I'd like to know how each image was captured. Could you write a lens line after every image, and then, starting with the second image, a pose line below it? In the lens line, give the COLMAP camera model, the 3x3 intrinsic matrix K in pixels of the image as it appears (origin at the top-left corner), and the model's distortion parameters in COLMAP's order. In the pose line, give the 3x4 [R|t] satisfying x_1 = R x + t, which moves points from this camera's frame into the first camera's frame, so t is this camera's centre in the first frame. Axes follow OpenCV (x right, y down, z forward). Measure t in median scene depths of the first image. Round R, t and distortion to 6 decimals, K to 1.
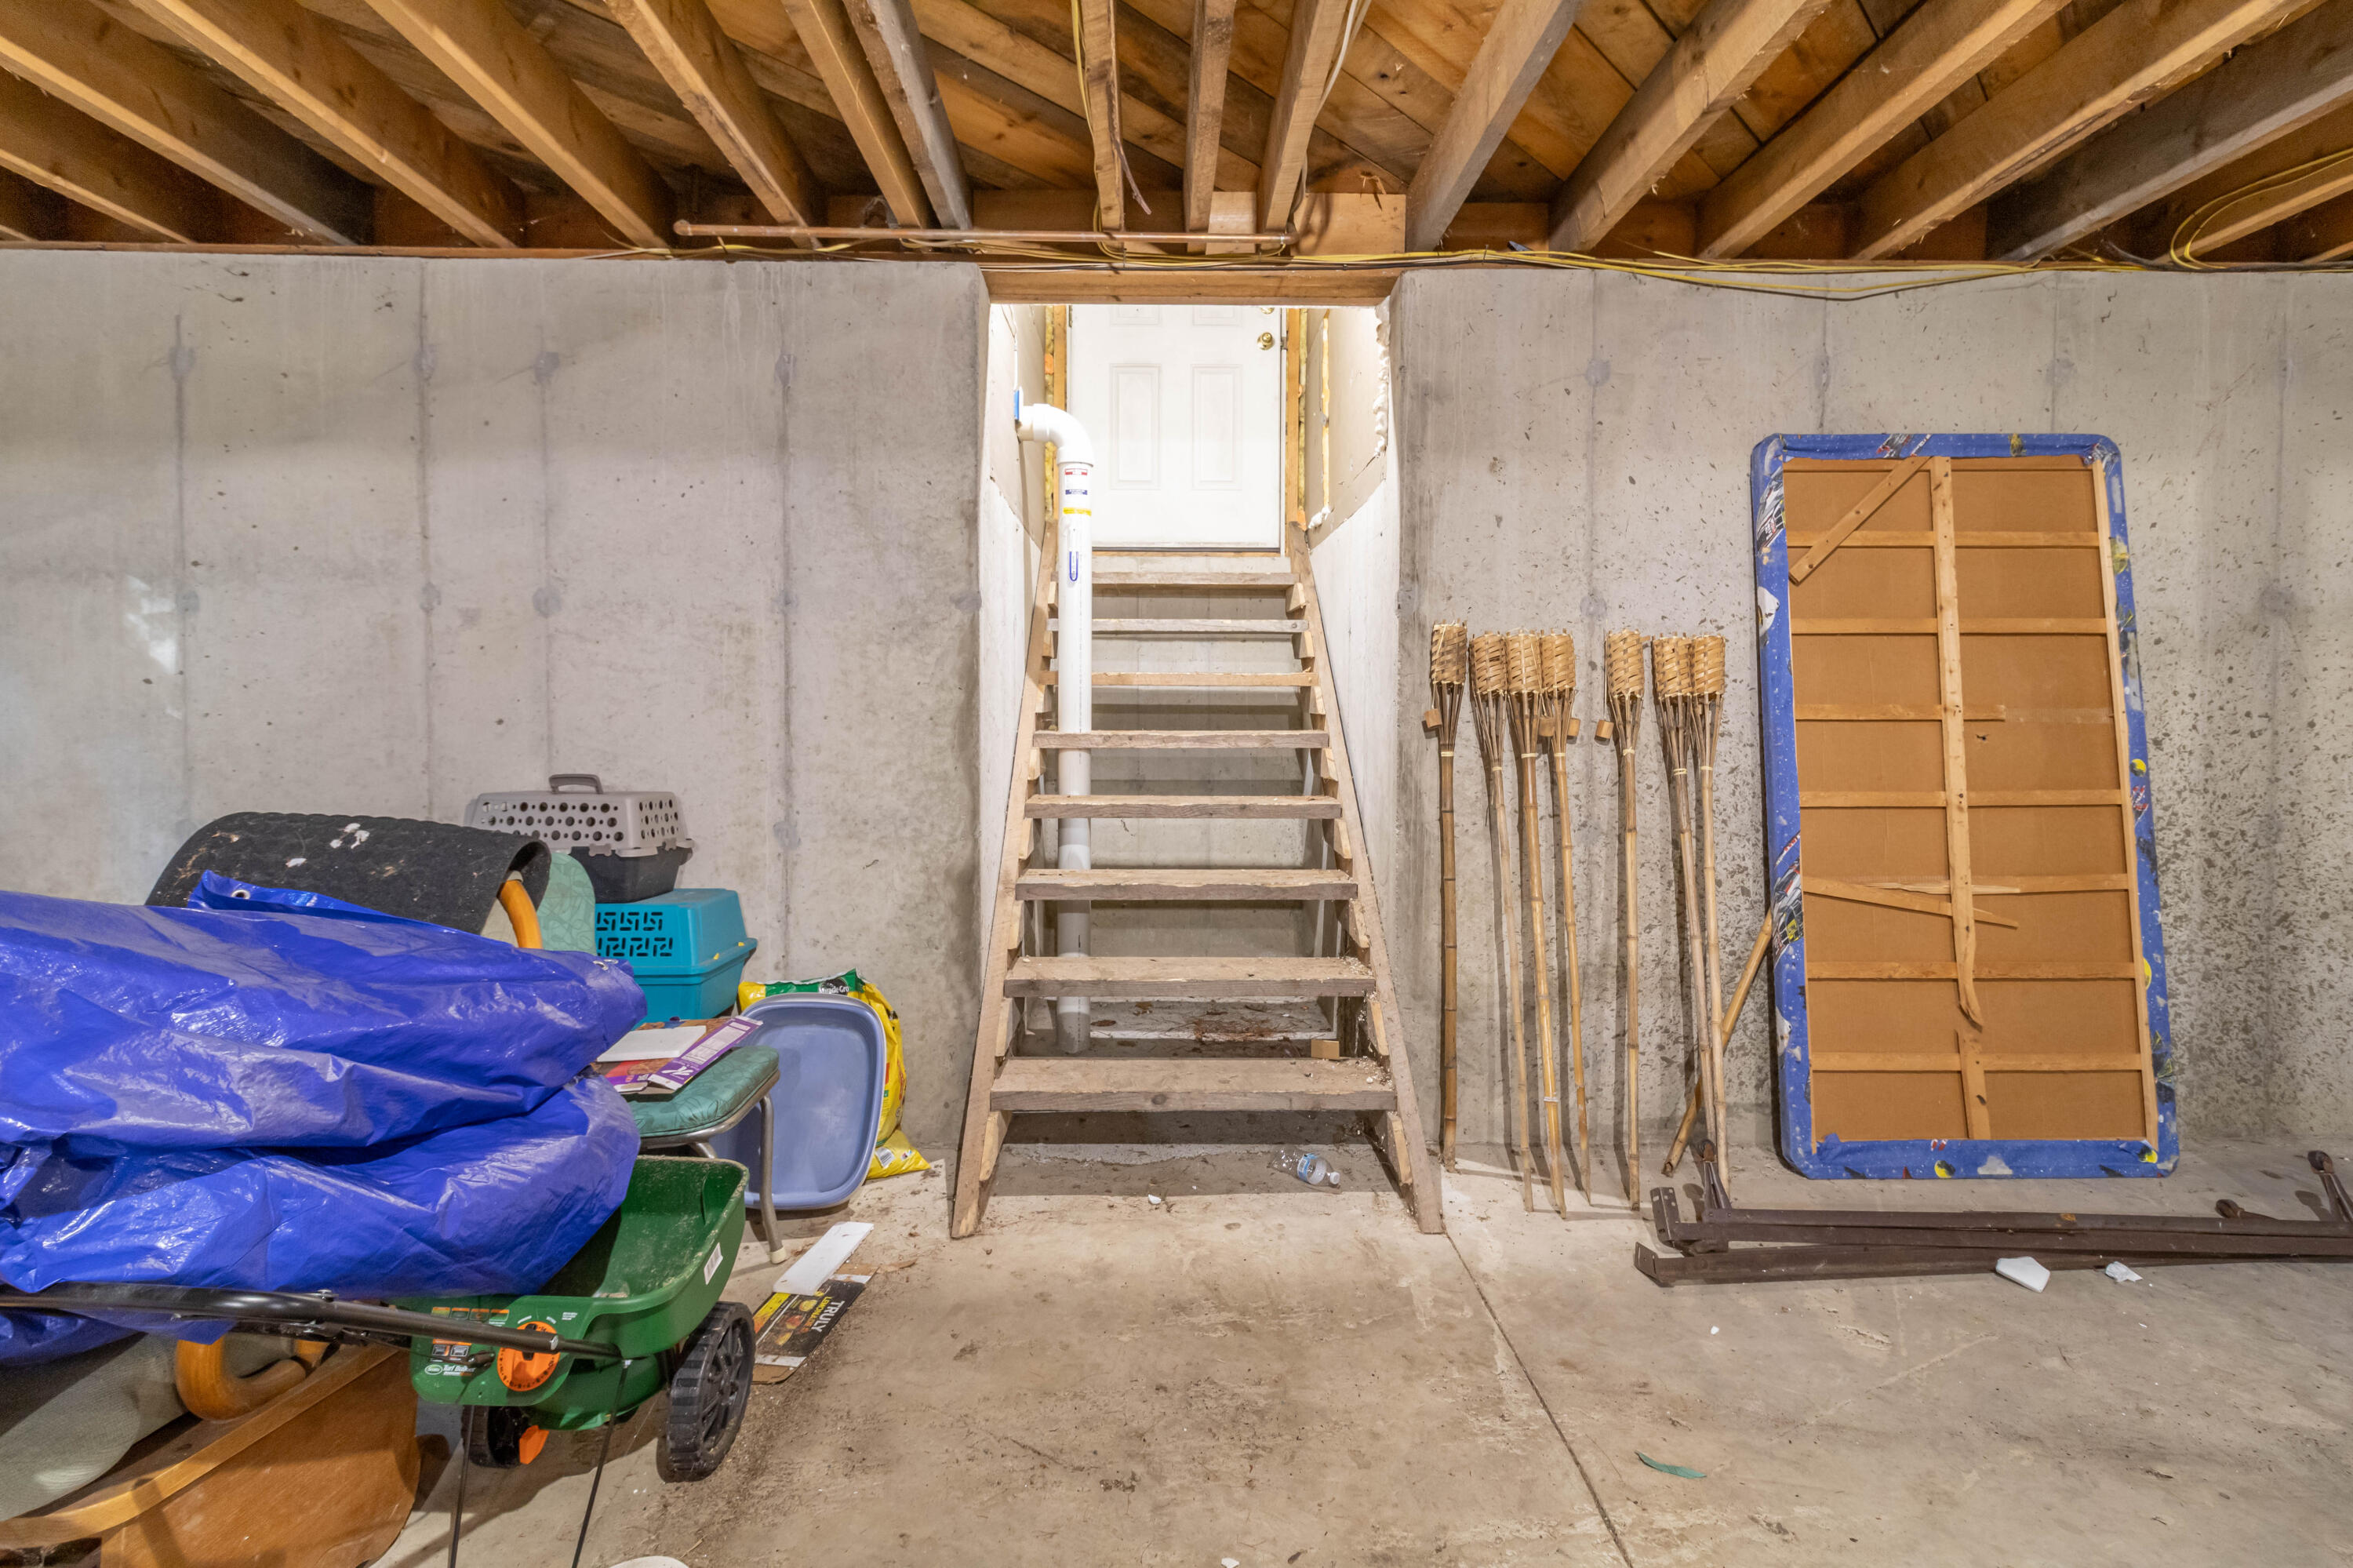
lens RADIAL K [[1083.9, 0, 1174.8], [0, 1083.9, 724.8], [0, 0, 1]] dist [0.003539, 0.000178]
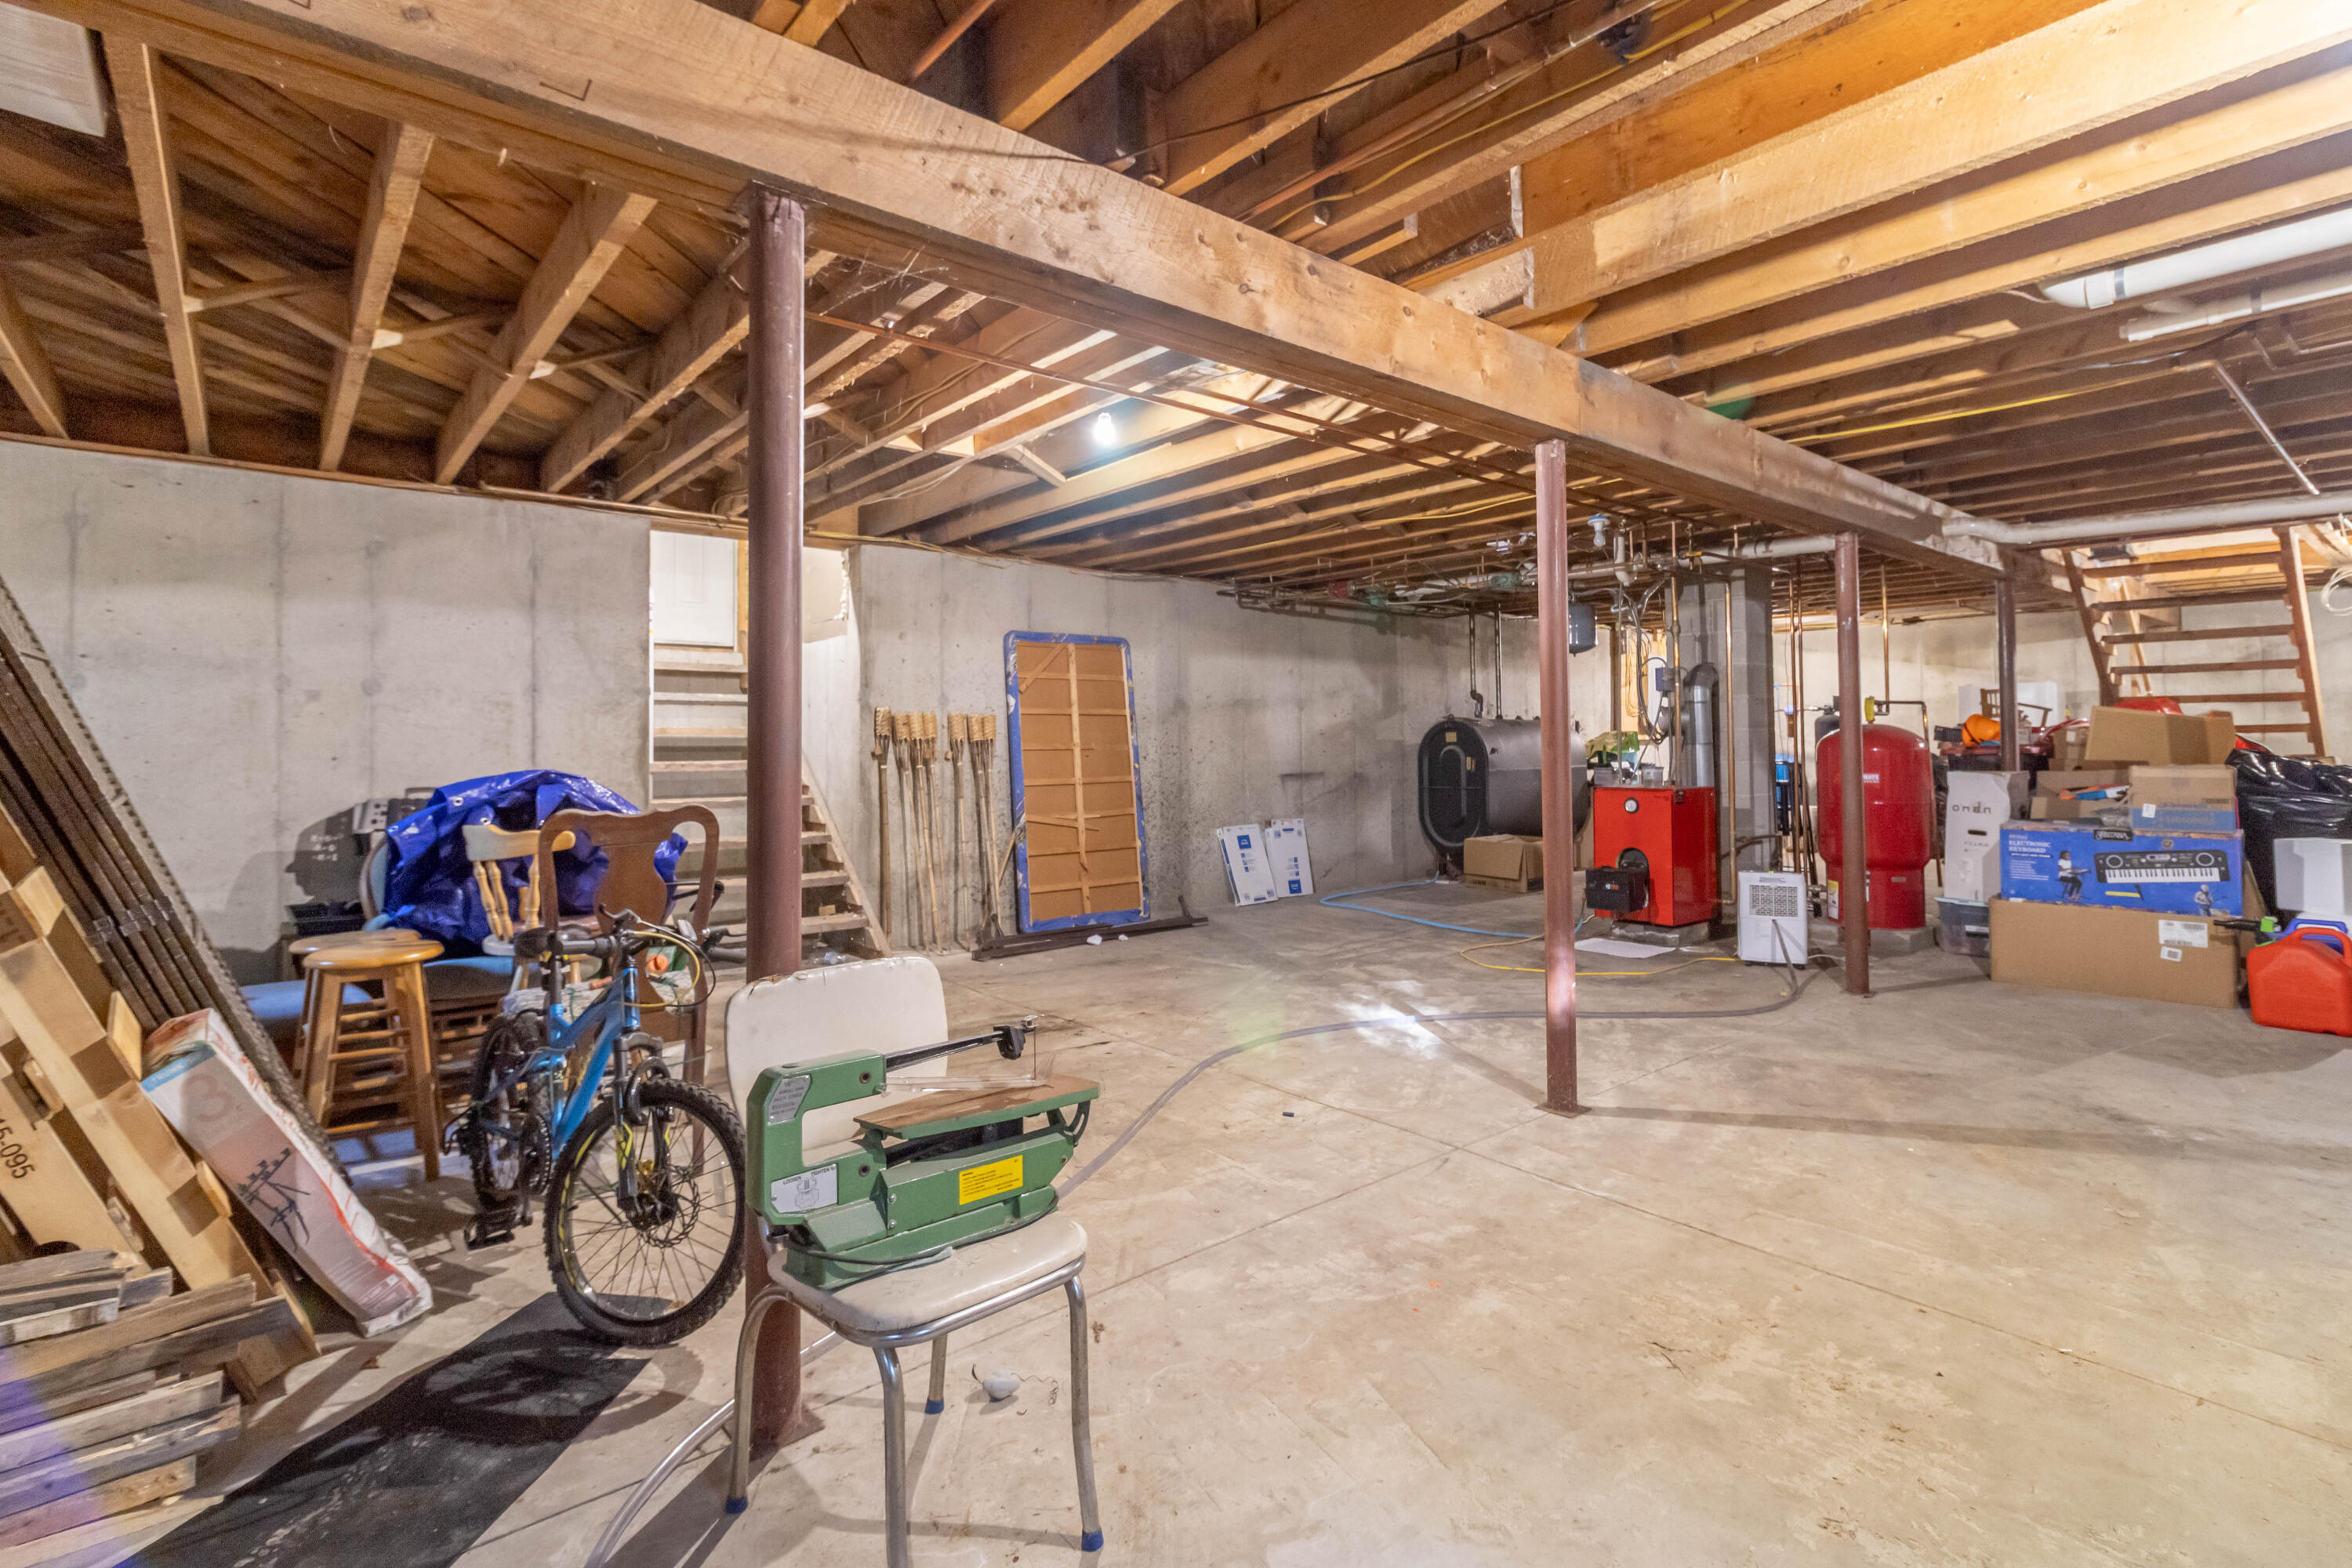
lens RADIAL K [[1083.4, 0, 1174.3], [0, 1083.4, 724.8], [0, 0, 1]] dist [0.003539, 0.000178]
pose [[0.788577, 0.004395, 0.614921, -0.632082], [0.018986, 0.999324, -0.031490, 0.021822], [-0.614643, 0.036507, 0.787960, -1.090153]]
